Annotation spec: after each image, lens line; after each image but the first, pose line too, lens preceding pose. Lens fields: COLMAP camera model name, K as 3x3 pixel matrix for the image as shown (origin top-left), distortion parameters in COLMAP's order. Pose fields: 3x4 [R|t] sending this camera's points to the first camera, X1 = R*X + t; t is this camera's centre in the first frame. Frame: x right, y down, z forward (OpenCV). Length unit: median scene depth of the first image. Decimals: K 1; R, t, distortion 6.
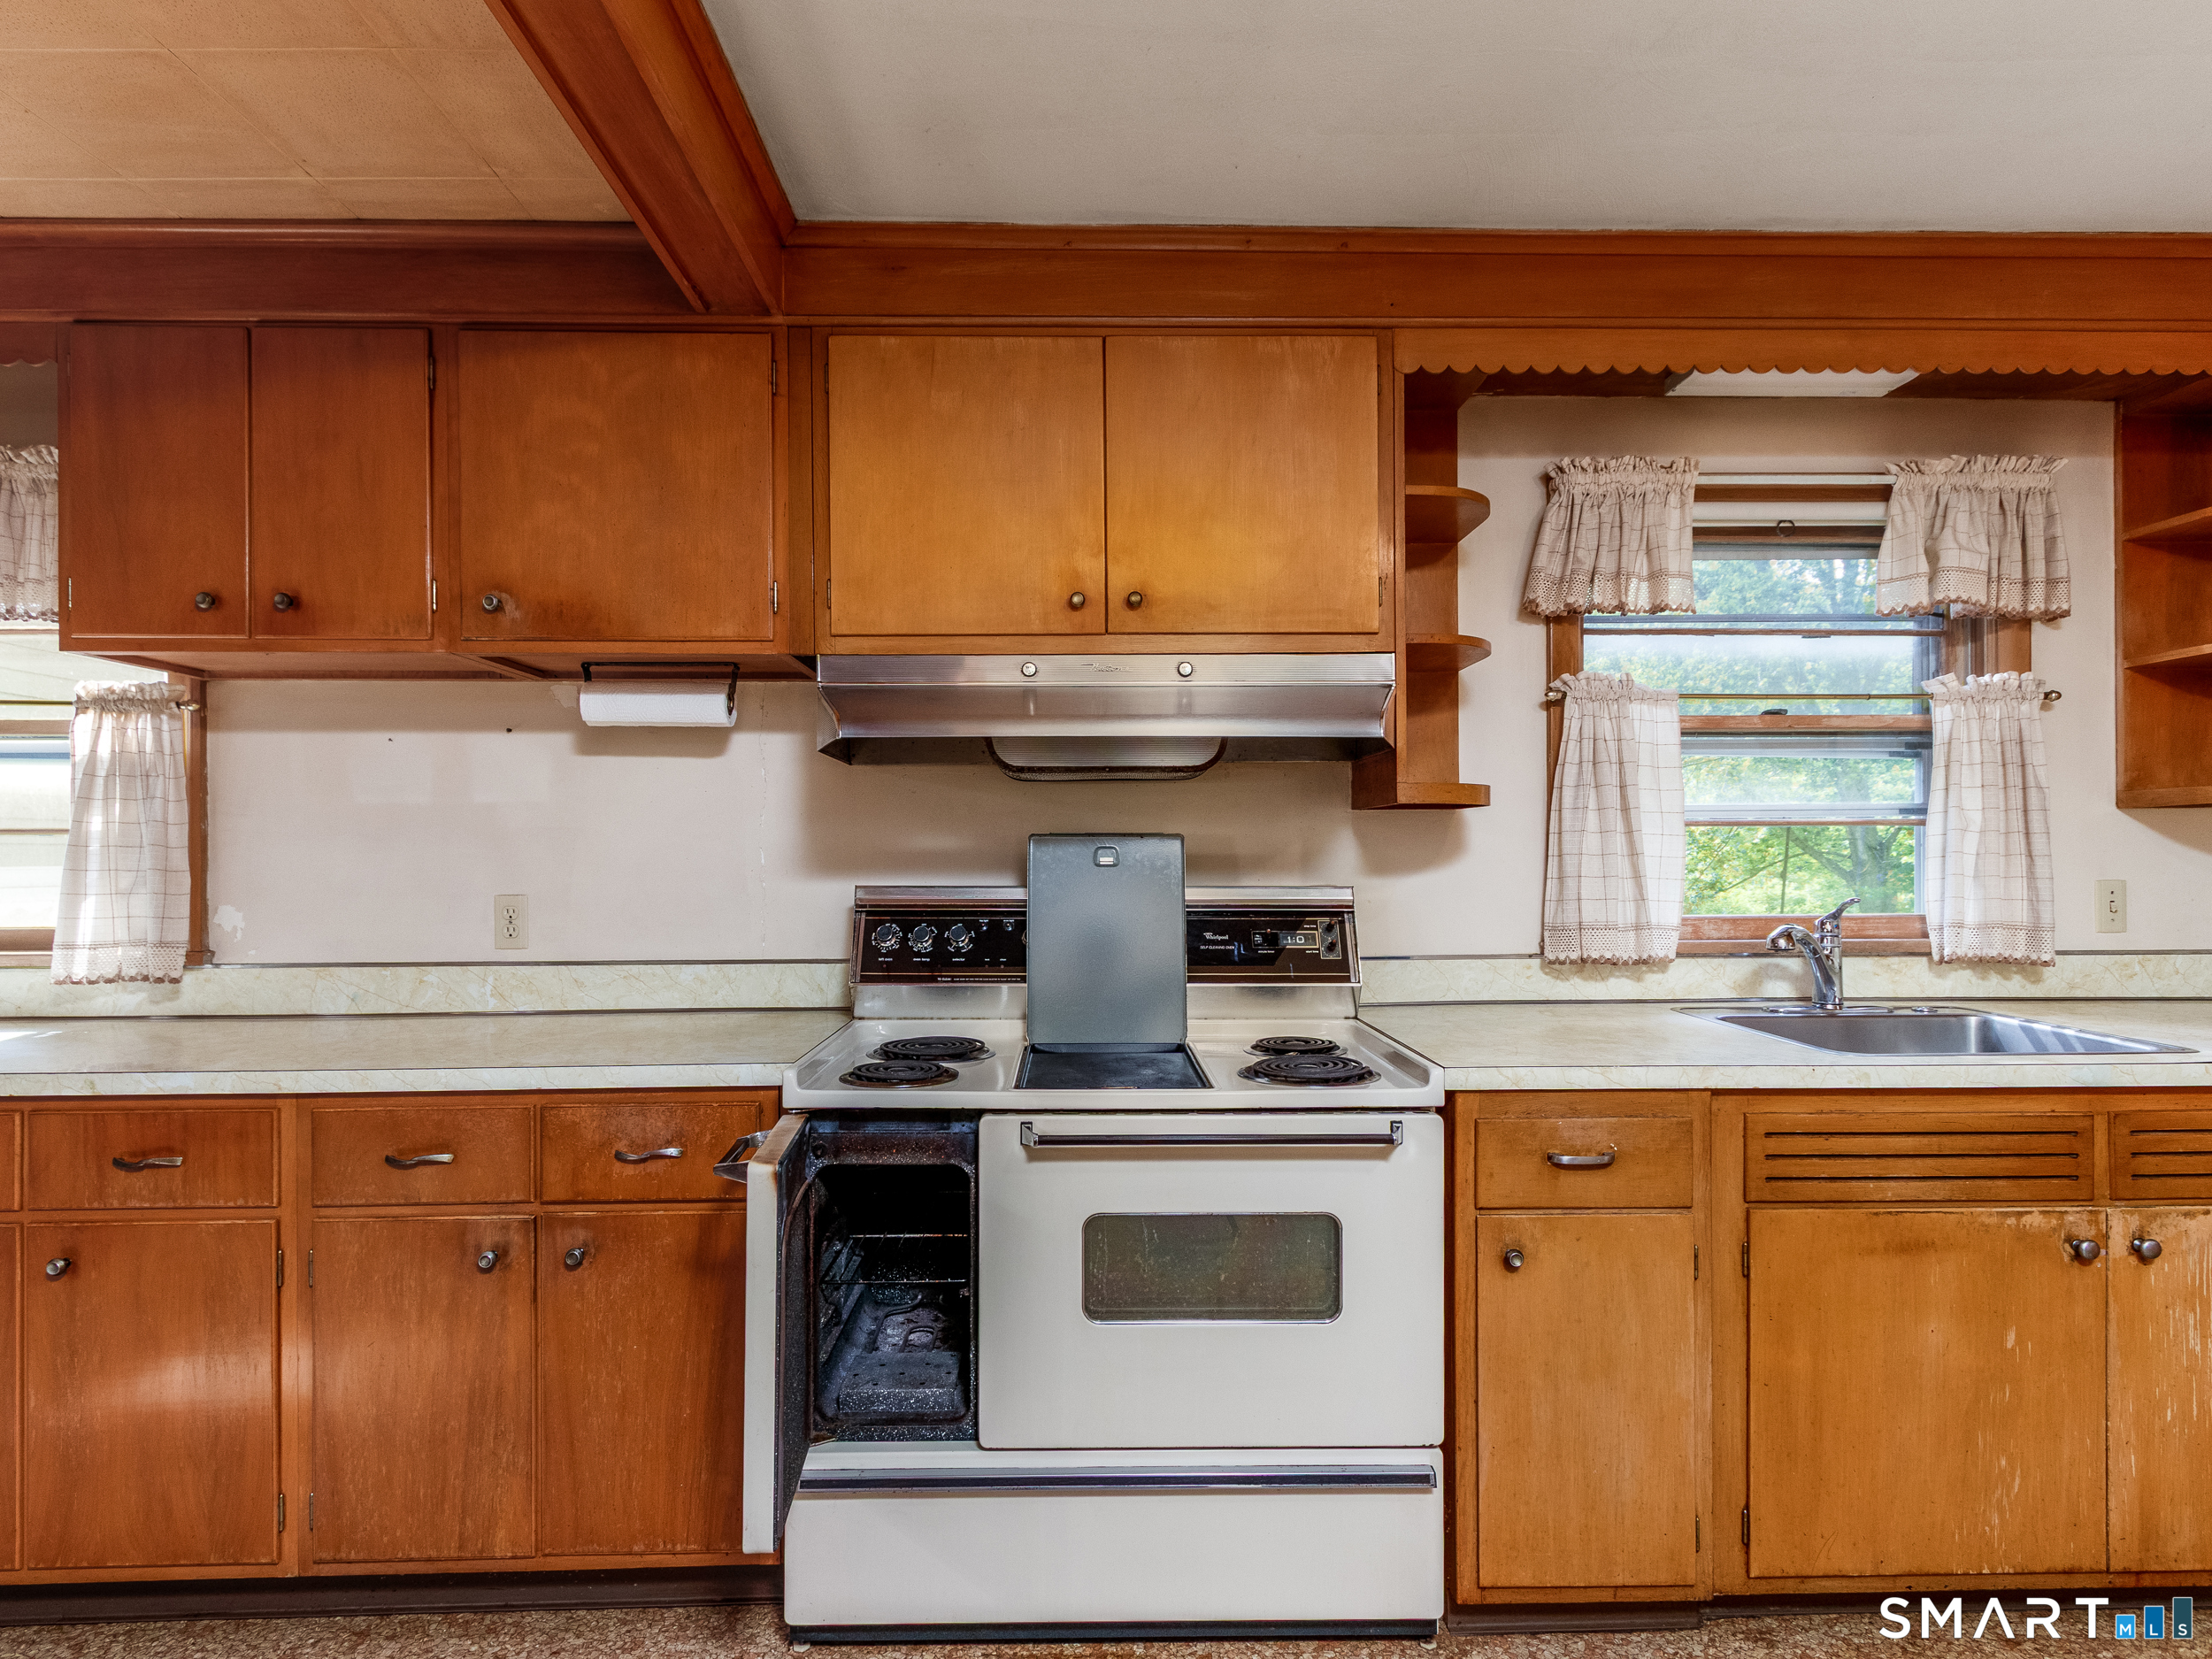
lens RADIAL K [[1137.2, 0, 1096.1], [0, 1137.2, 857.0], [0, 0, 1]] dist [0.002512, 0.000654]
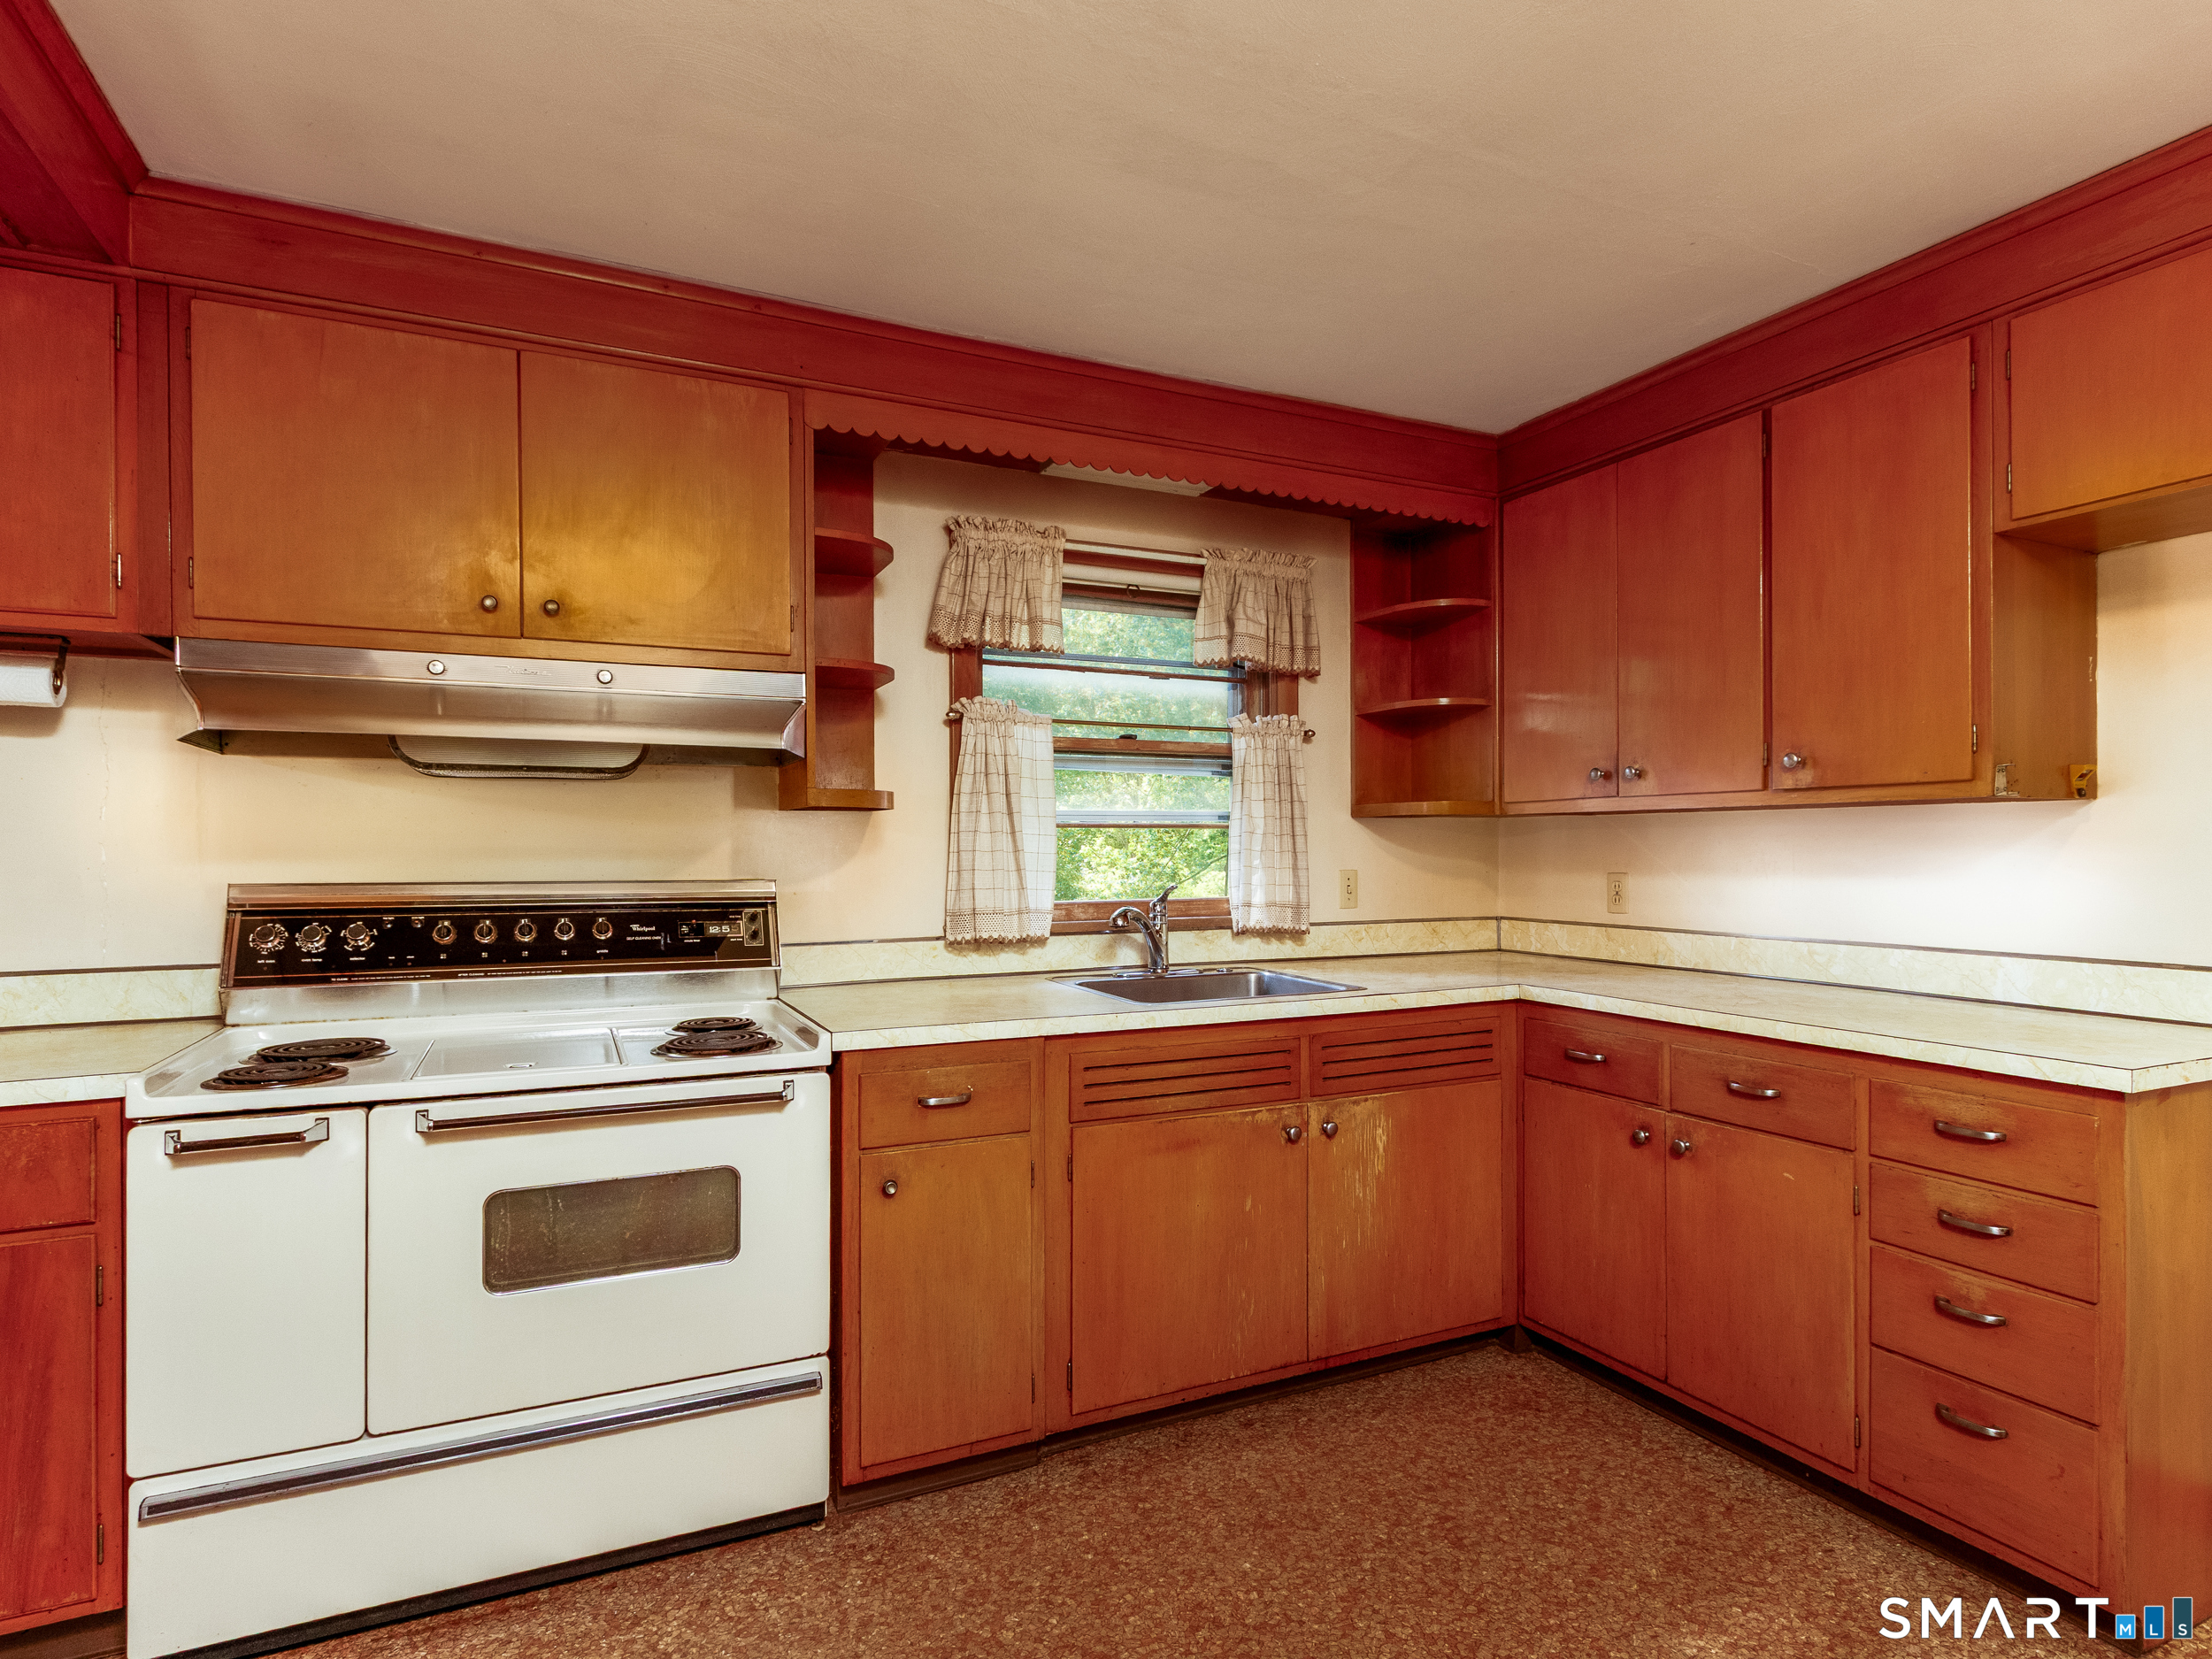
lens RADIAL K [[1158.7, 0, 1091.4], [0, 1158.7, 851.2], [0, 0, 1]] dist [0.003738, -0.000022]
pose [[0.914907, 0.000442, 0.403664, 0.057774], [0.000024, 0.999999, -0.001149, -0.000774], [-0.403664, 0.001061, 0.914907, -0.176361]]
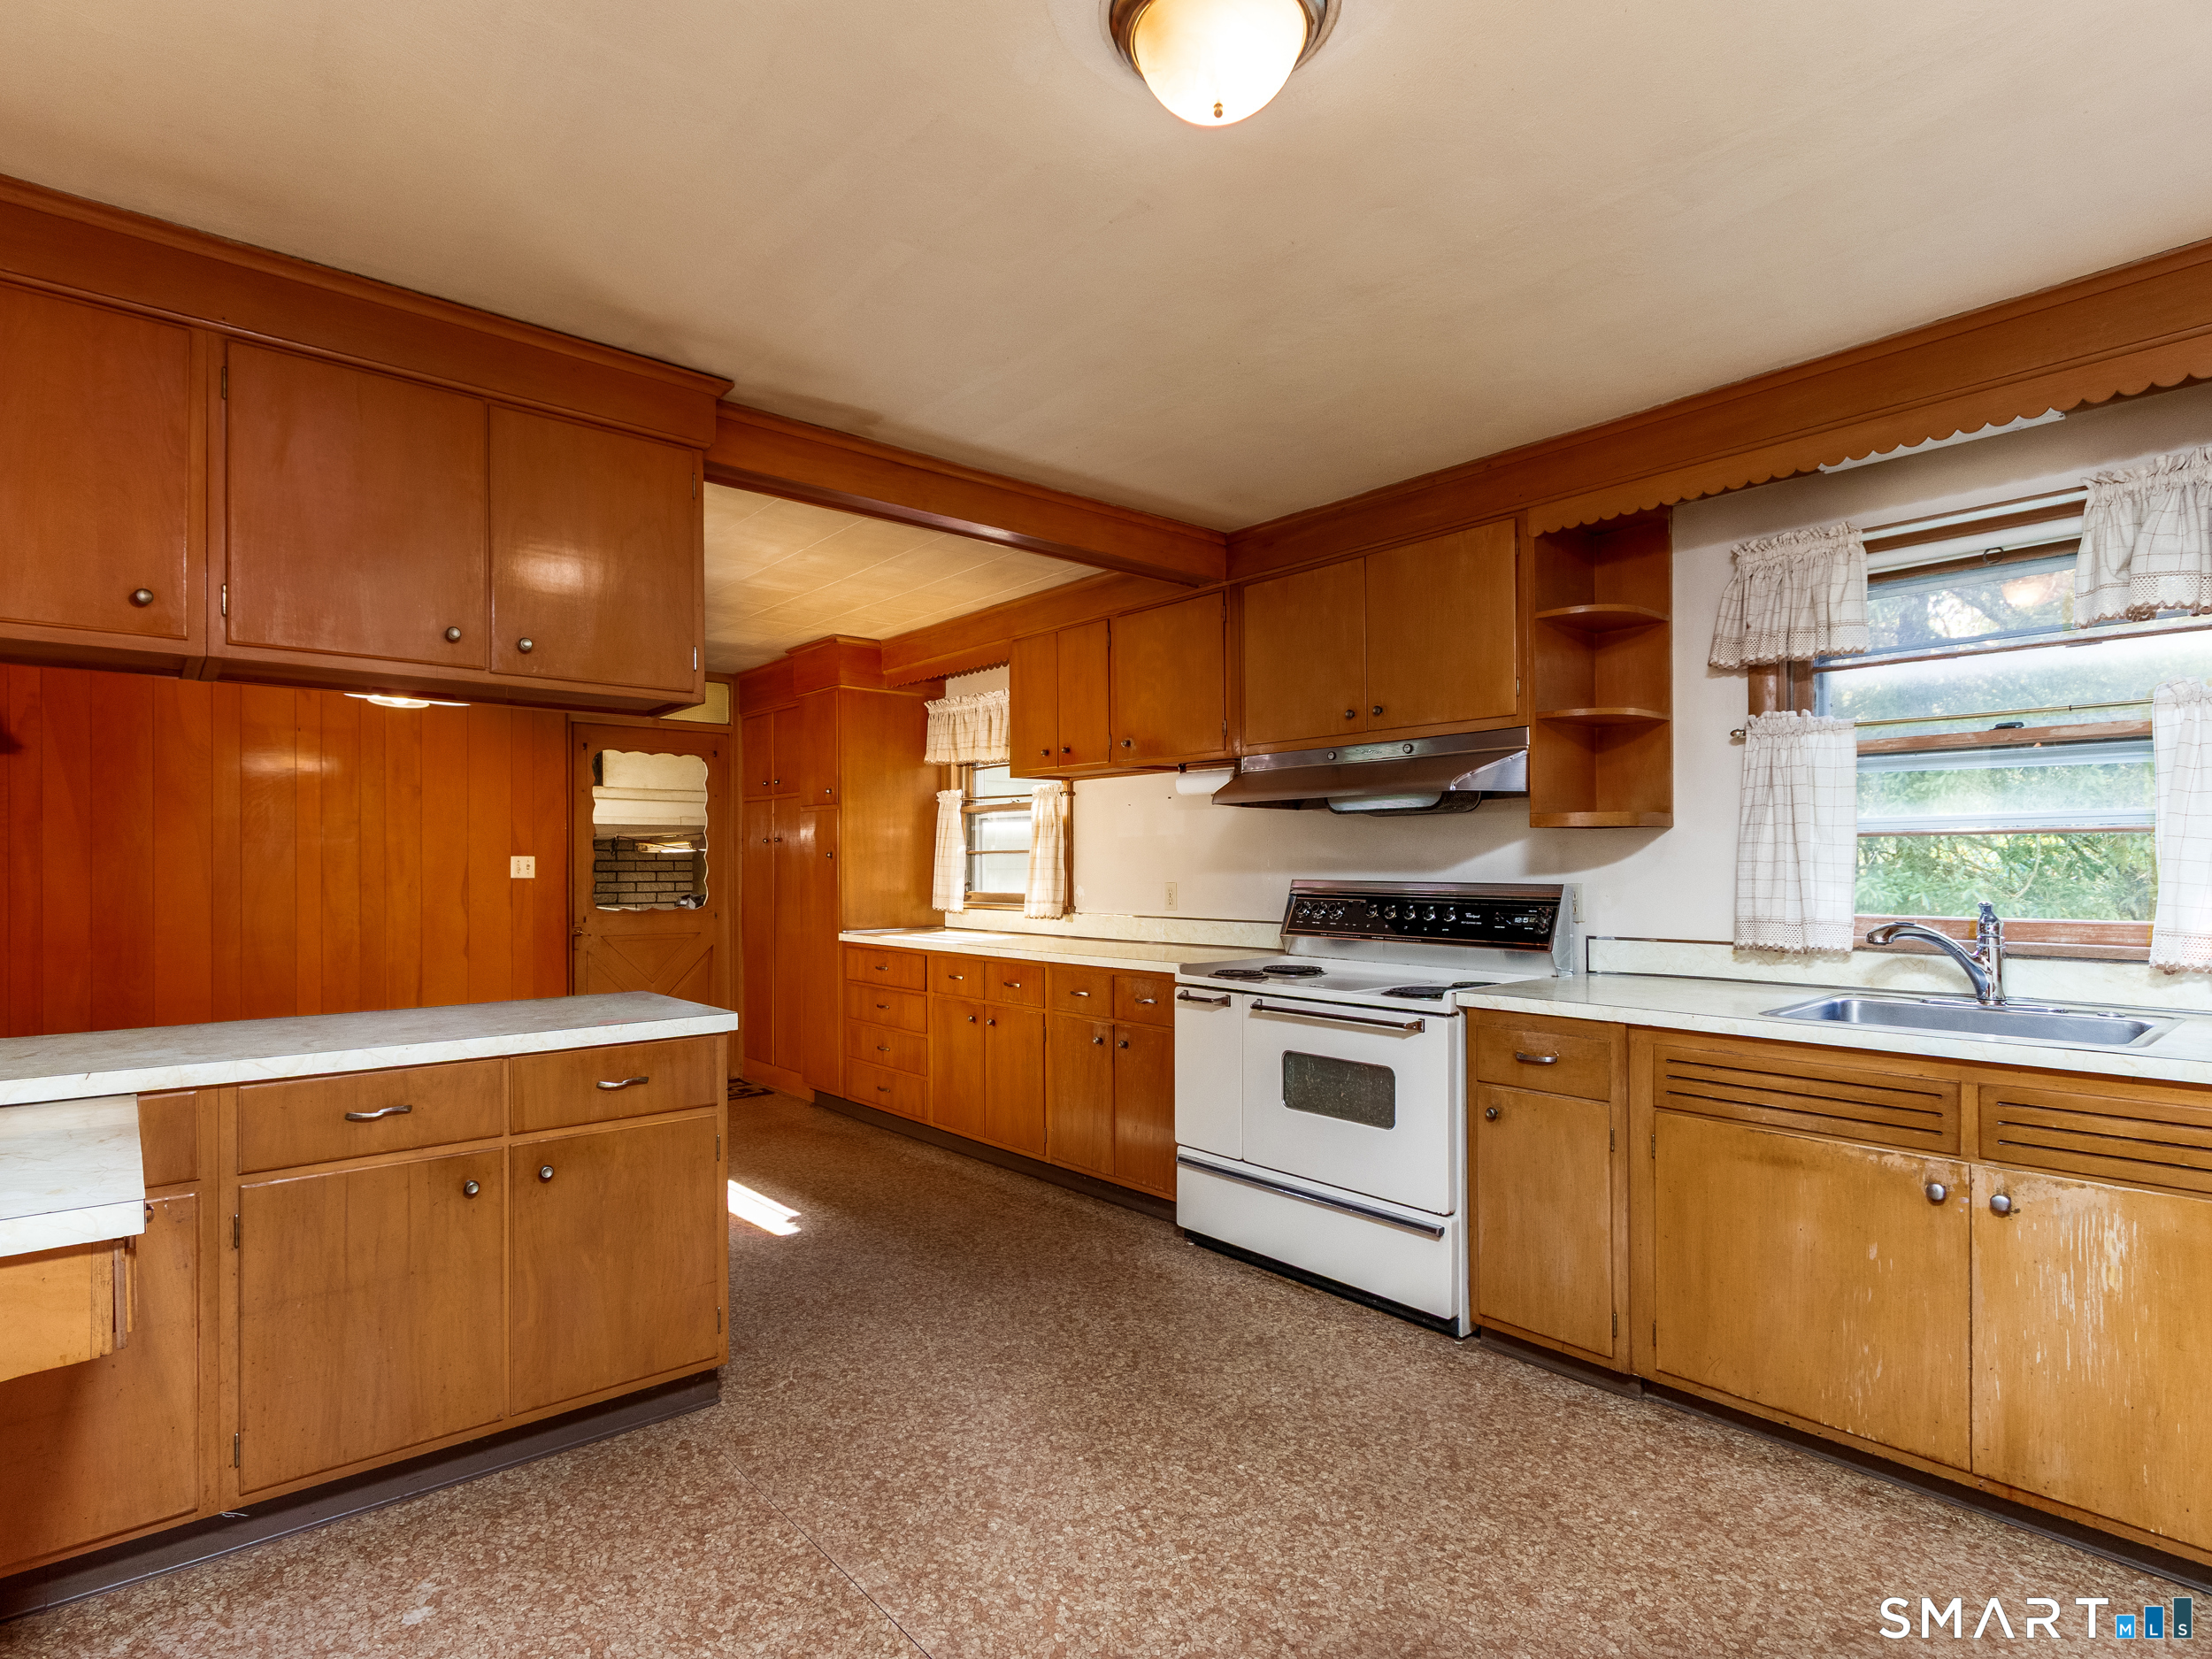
lens RADIAL K [[1146.0, 0, 1100.9], [0, 1146.0, 863.0], [0, 0, 1]] dist [0.004969, 0.000443]
pose [[0.634058, 0.001071, -0.773285, 1.085736], [0.000954, 0.999997, 0.002167, -0.004842], [0.773285, -0.002111, 0.634055, -0.390849]]
